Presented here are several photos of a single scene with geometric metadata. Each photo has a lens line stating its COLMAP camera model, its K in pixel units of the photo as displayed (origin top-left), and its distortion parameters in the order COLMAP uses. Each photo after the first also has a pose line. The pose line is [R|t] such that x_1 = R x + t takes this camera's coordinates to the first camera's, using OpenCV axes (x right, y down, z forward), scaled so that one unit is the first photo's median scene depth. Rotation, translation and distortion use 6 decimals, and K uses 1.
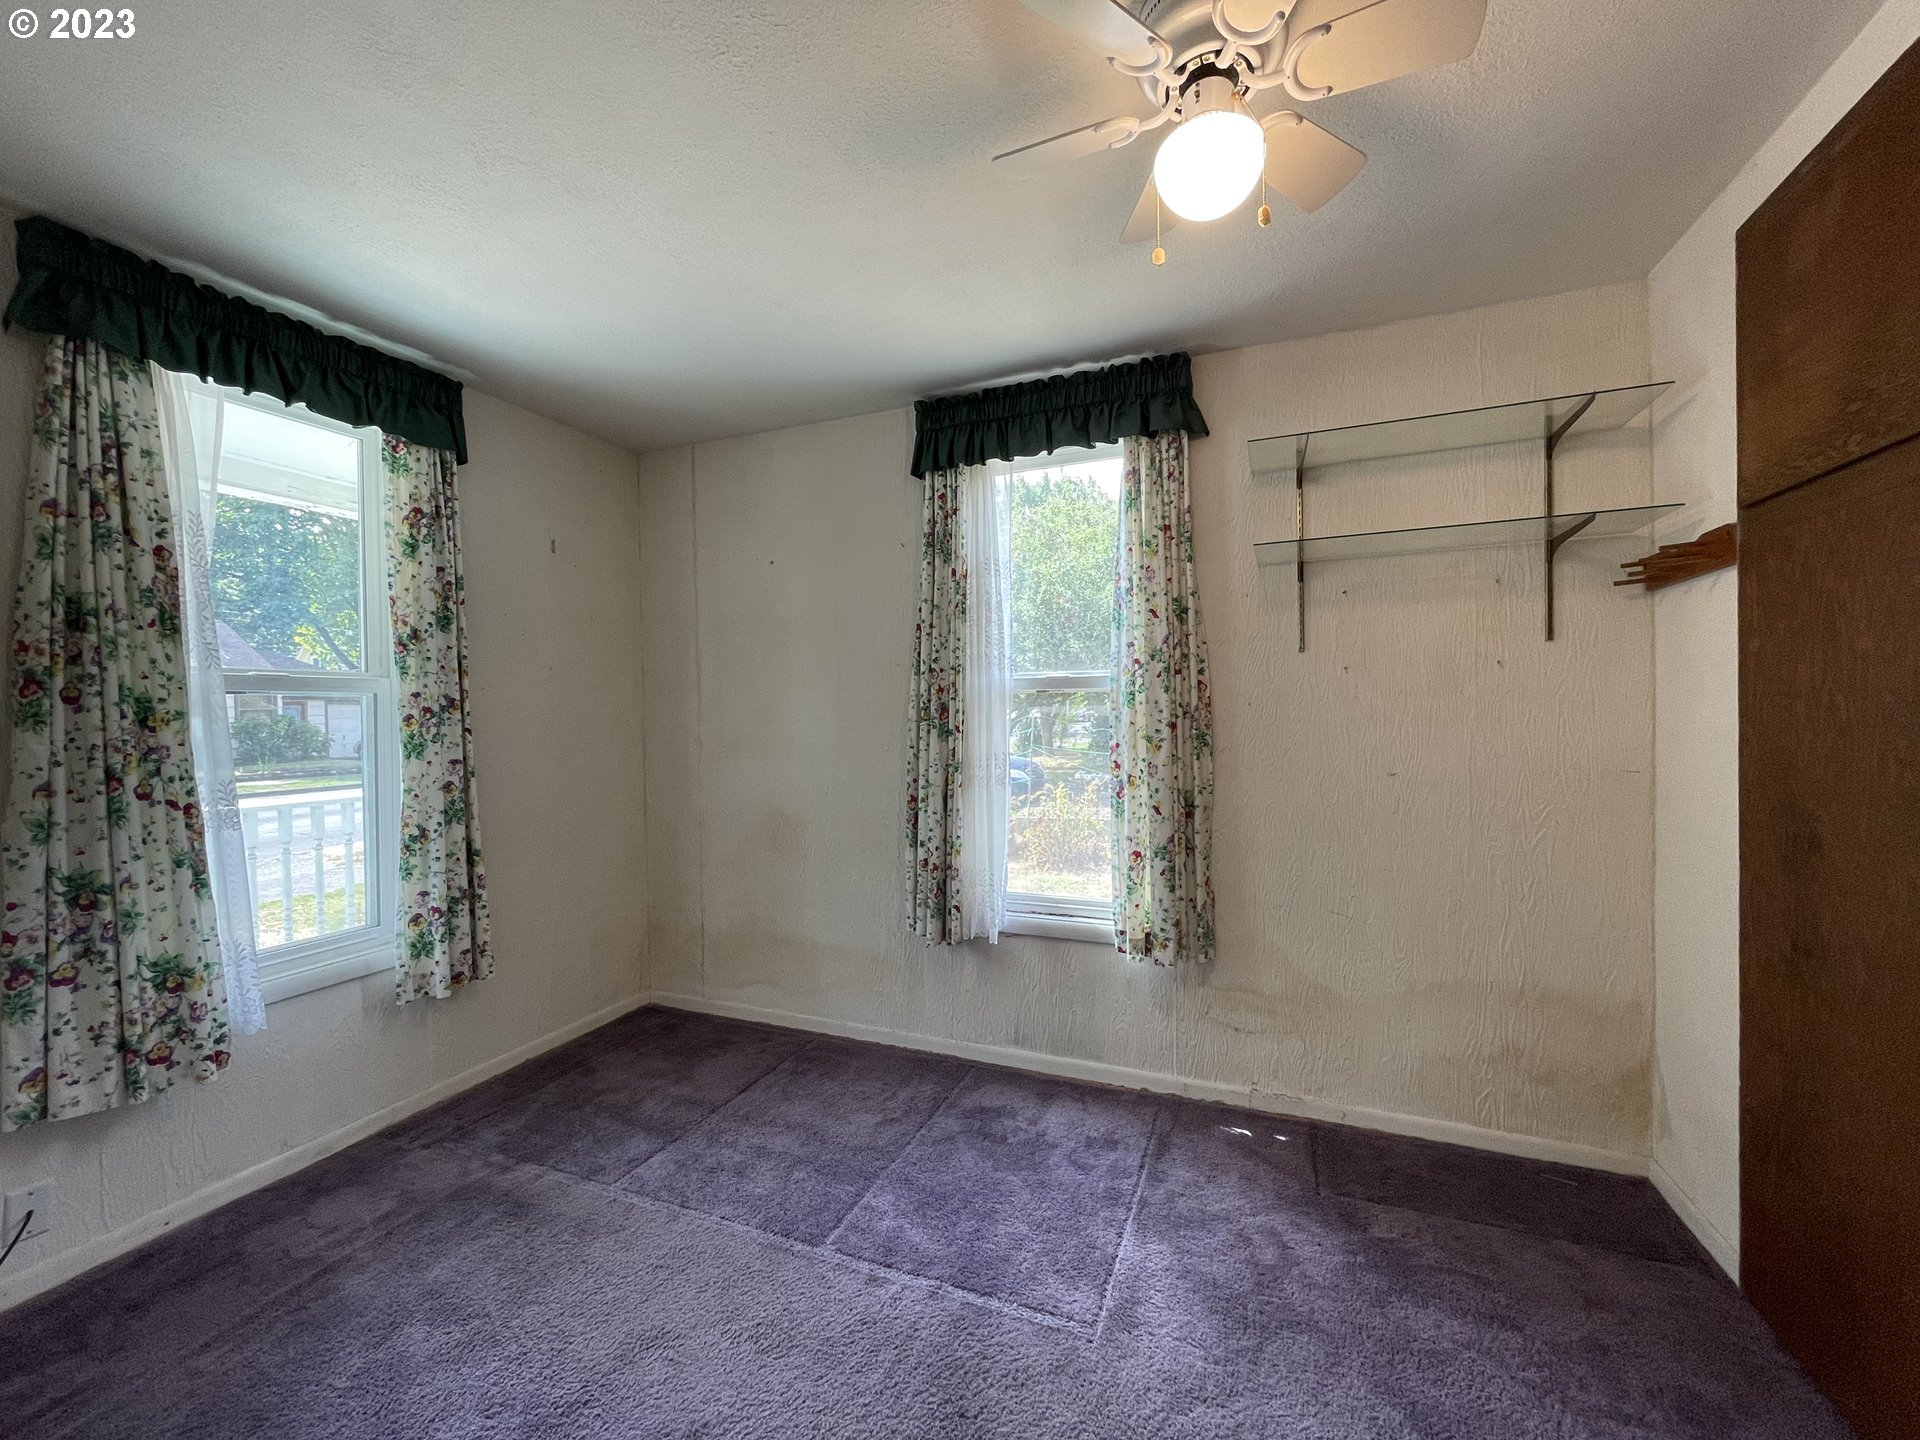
lens RADIAL K [[775.1, 0, 961.9], [0, 775.1, 725.3], [0, 0, 1]] dist [-0.001696, -0.000719]
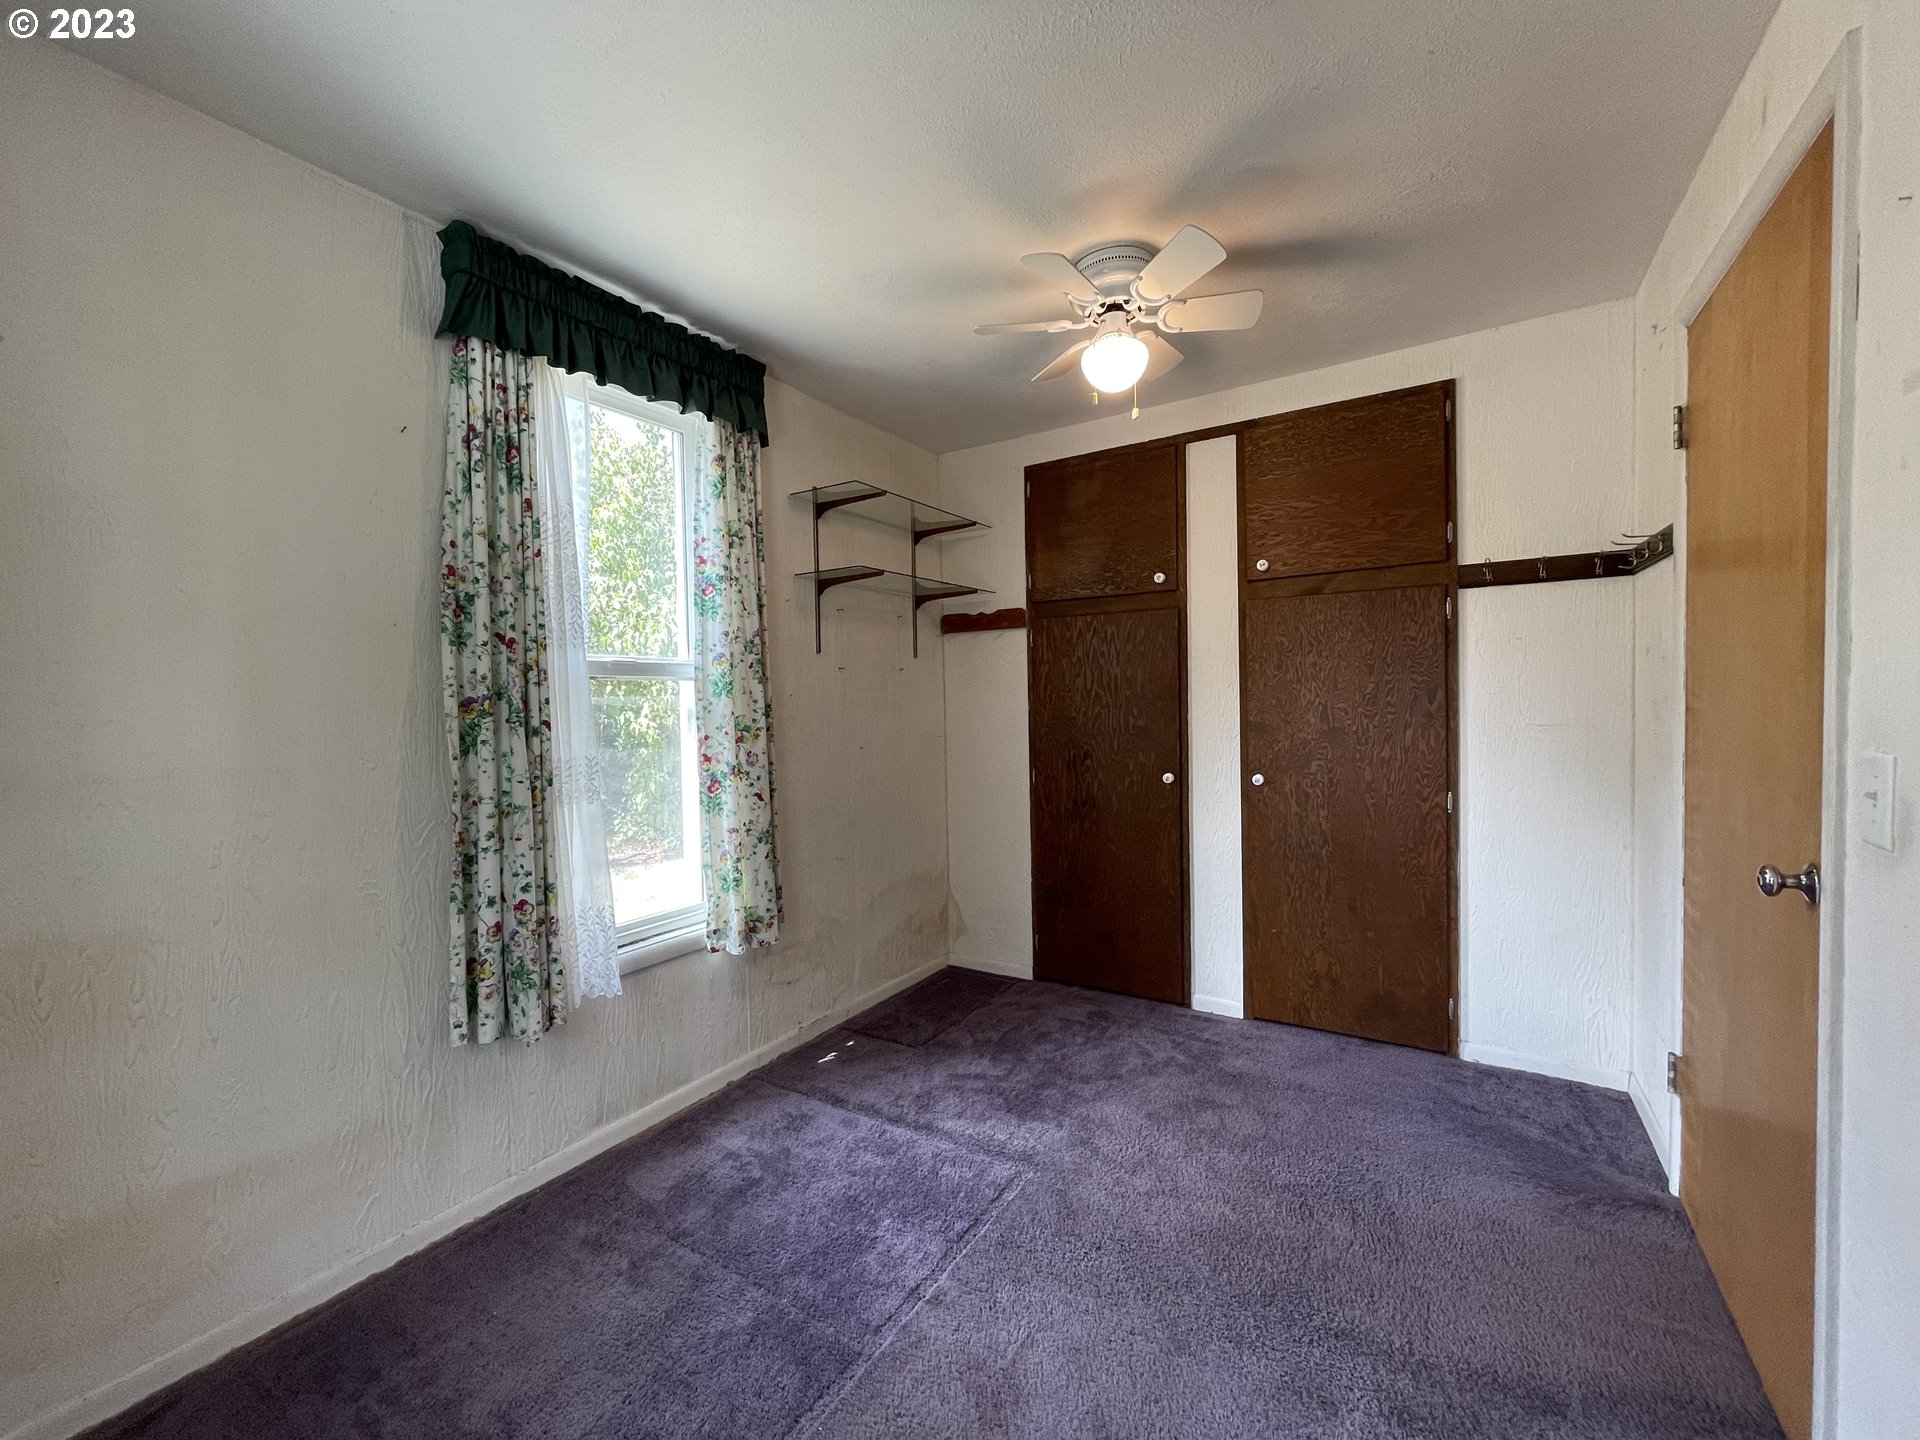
lens RADIAL K [[775.1, 0, 962.5], [0, 775.1, 719.9], [0, 0, 1]] dist [-0.001696, -0.000719]
pose [[0.166492, -0.019910, 0.985842, -0.705899], [0.026918, 0.999515, 0.015641, -0.001921], [-0.985675, 0.023933, 0.166947, 0.547273]]
